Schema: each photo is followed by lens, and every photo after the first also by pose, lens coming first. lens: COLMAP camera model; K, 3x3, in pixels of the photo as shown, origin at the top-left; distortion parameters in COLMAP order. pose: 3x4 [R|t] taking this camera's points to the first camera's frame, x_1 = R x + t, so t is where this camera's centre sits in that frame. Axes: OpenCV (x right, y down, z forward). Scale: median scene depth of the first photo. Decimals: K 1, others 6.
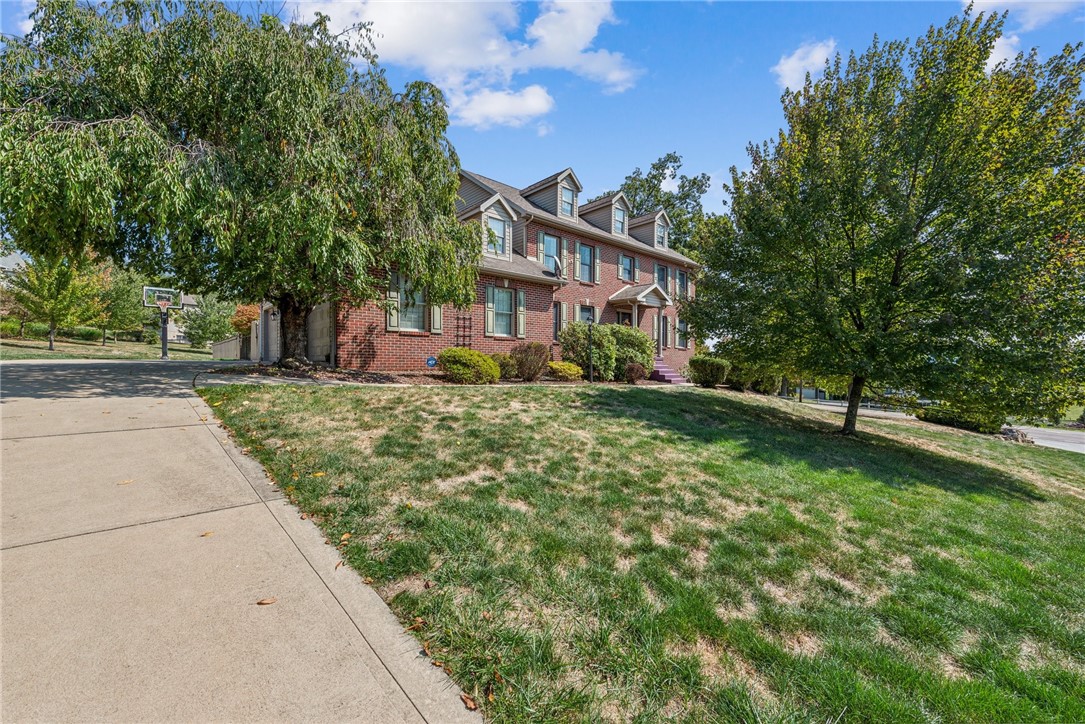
lens RADIAL K [[429.3, 0, 544.7], [0, 429.3, 362.3], [0, 0, 1]] dist [-0.000117, -0.000256]
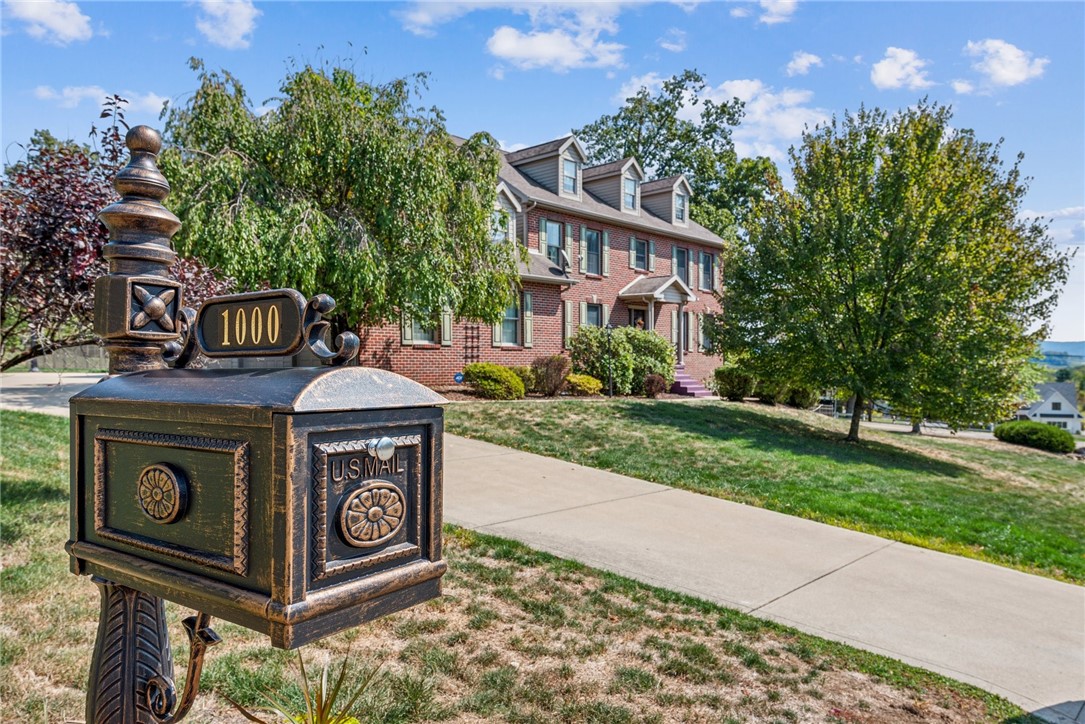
lens RADIAL K [[758.1, 0, 541.3], [0, 758.1, 365.5], [0, 0, 1]] dist [-0.001352, 0.001544]
pose [[0.995650, -0.006231, 0.092962, -0.187732], [0.005695, 0.999966, 0.006034, -0.030416], [-0.092996, -0.005478, 0.995651, -0.595359]]
